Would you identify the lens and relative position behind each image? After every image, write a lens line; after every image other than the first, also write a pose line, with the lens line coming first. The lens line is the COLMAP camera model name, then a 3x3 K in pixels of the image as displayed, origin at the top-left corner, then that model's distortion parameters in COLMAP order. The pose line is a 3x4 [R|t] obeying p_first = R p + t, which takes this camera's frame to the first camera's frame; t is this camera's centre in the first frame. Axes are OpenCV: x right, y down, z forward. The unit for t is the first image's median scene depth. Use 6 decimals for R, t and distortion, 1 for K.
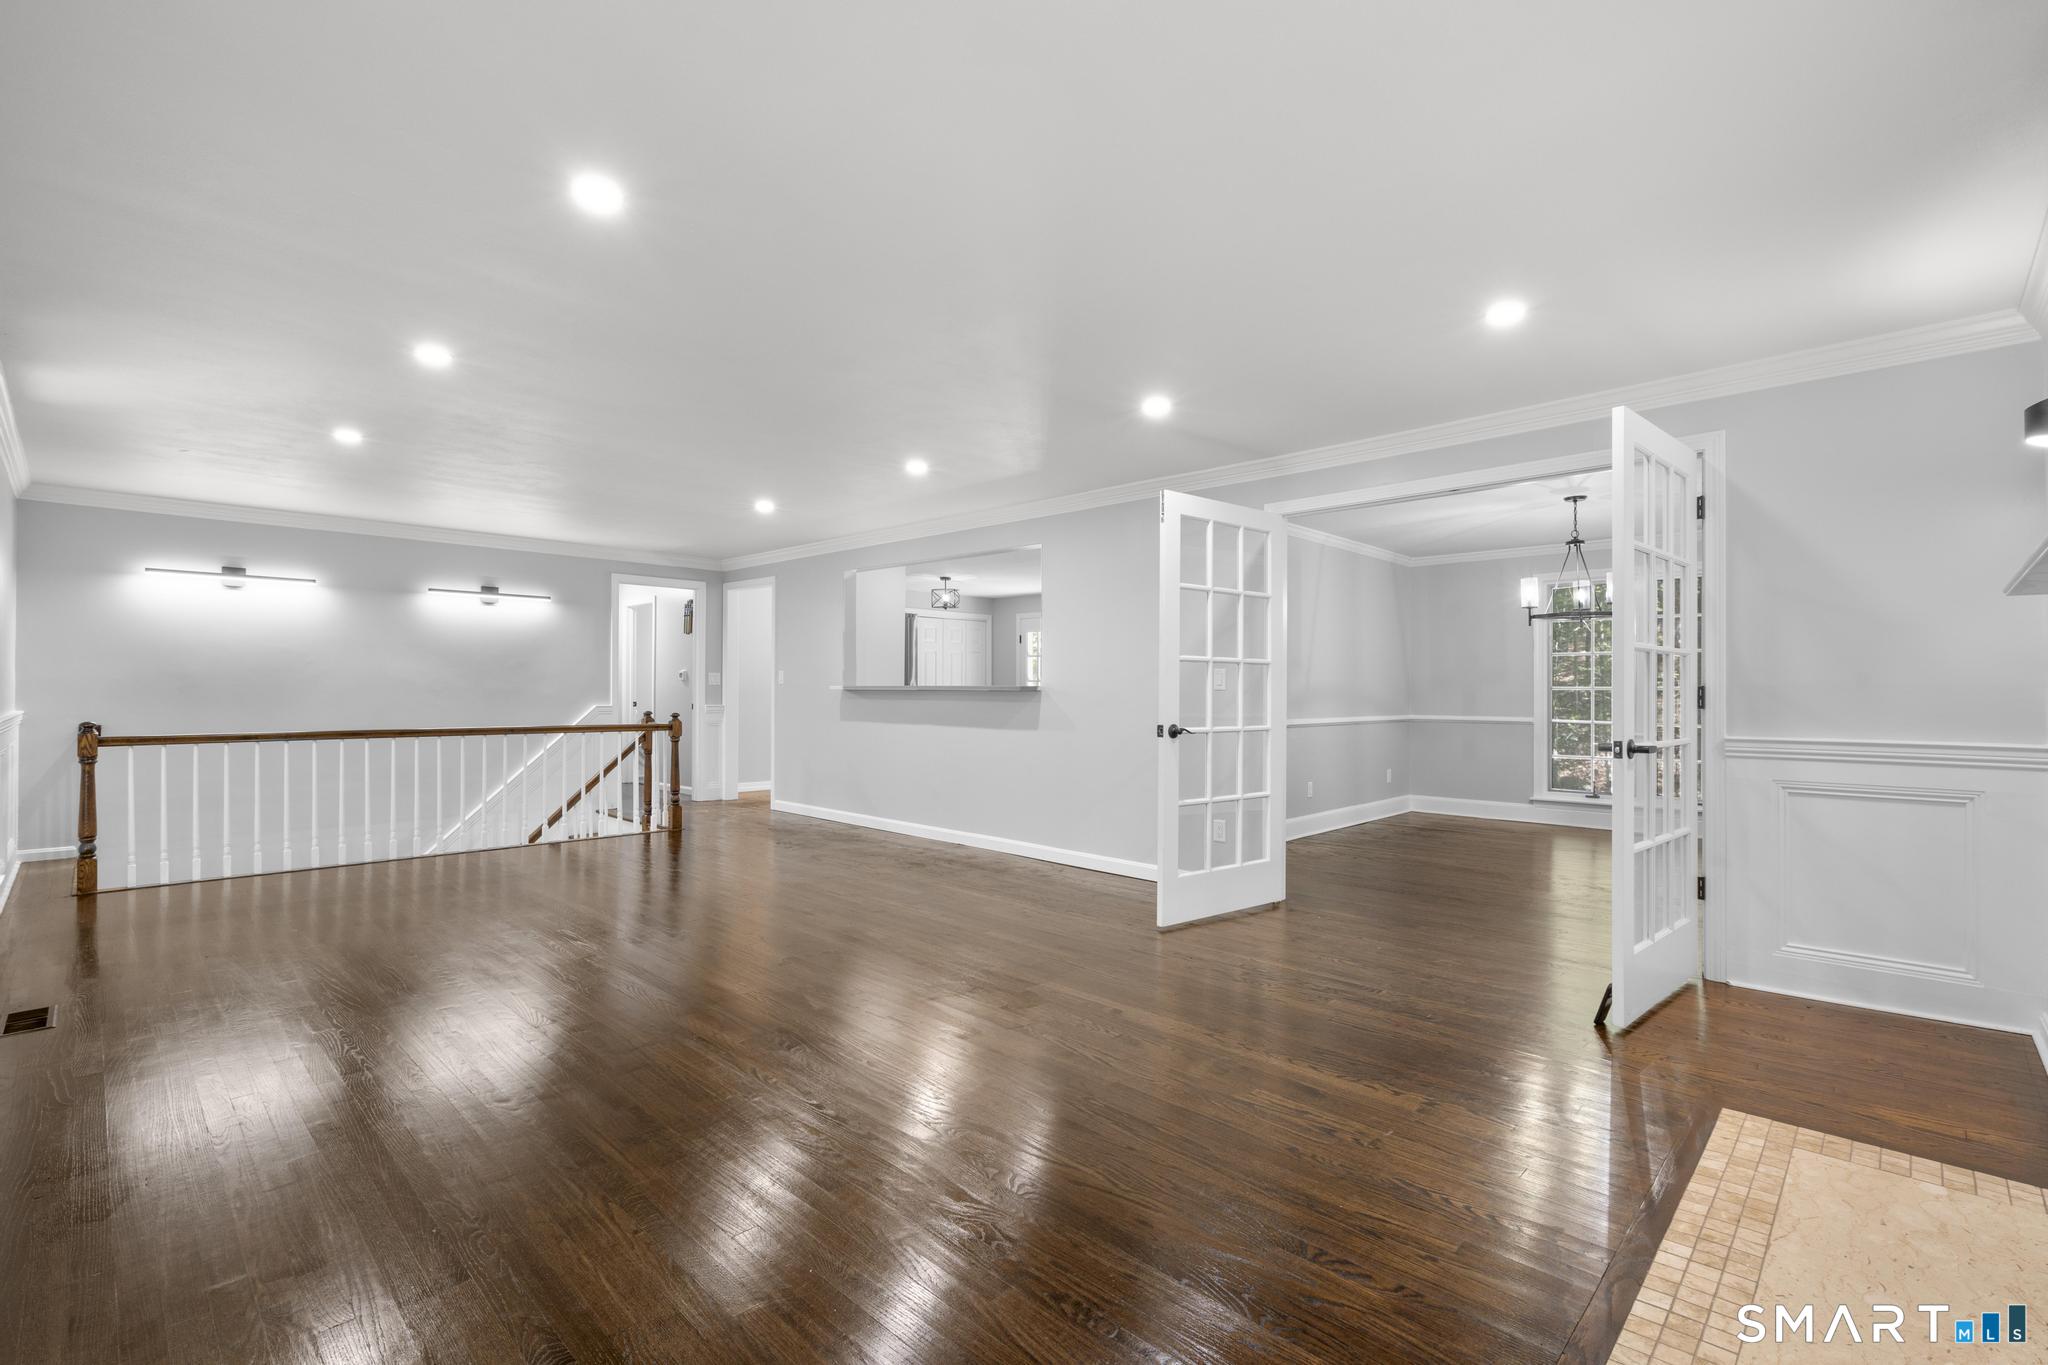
lens RADIAL K [[913.8, 0, 1024.0], [0, 913.8, 682.5], [0, 0, 1]] dist [-0.000958, -0.000423]
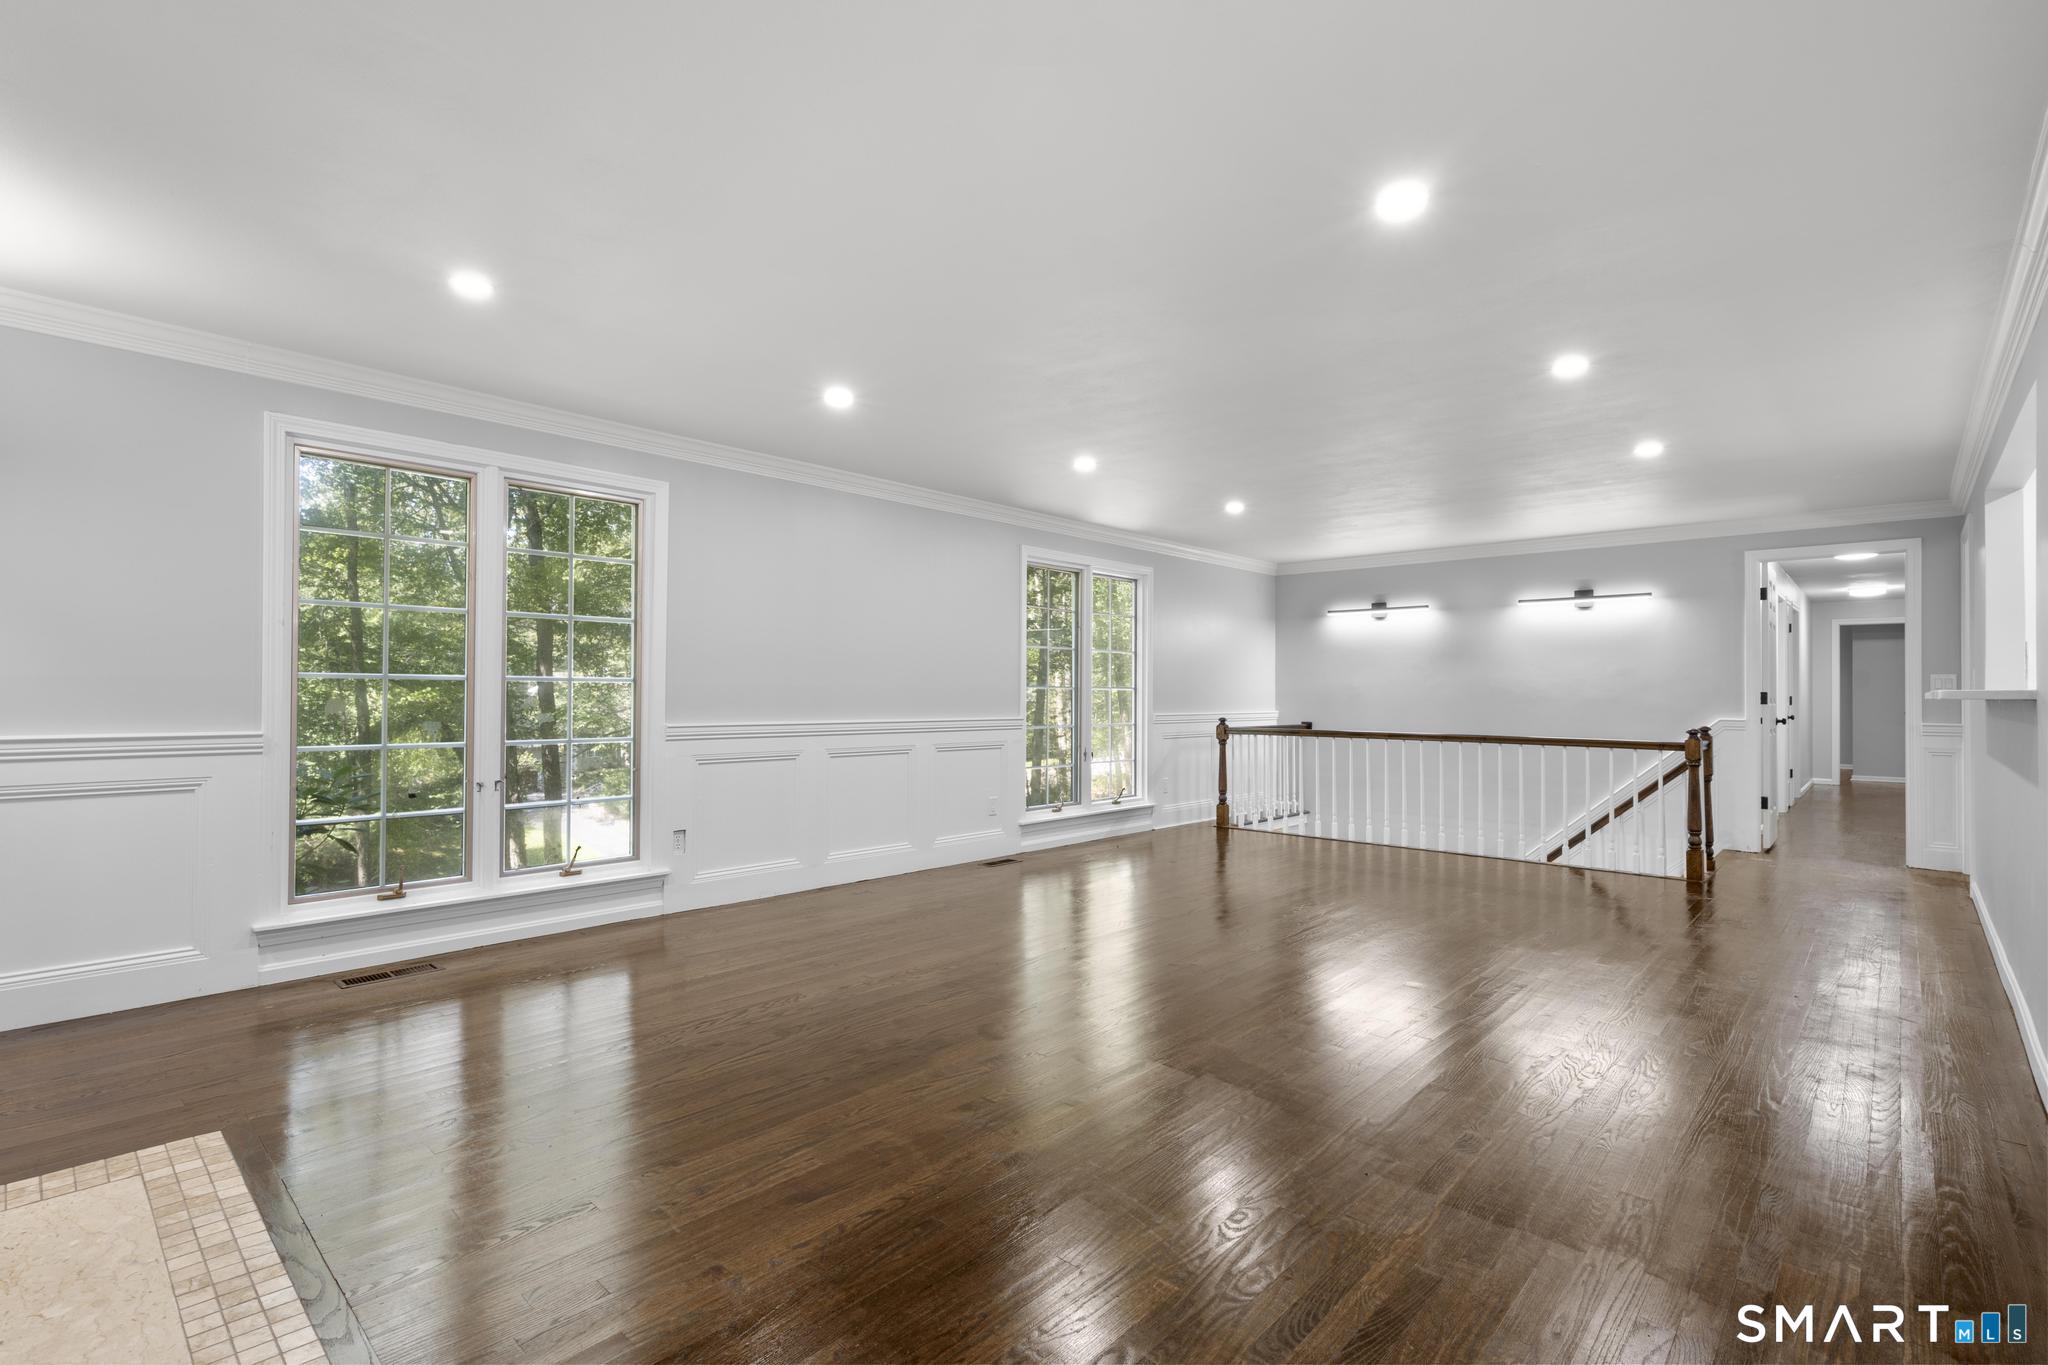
lens RADIAL K [[944.6, 0, 1024.0], [0, 944.6, 682.5], [0, 0, 1]] dist [0.002111, 0.001140]
pose [[0.022042, -0.015979, -0.999629, 0.428735], [0.003326, 0.999868, -0.015909, 0.004951], [0.999752, -0.002974, 0.022092, 0.437677]]
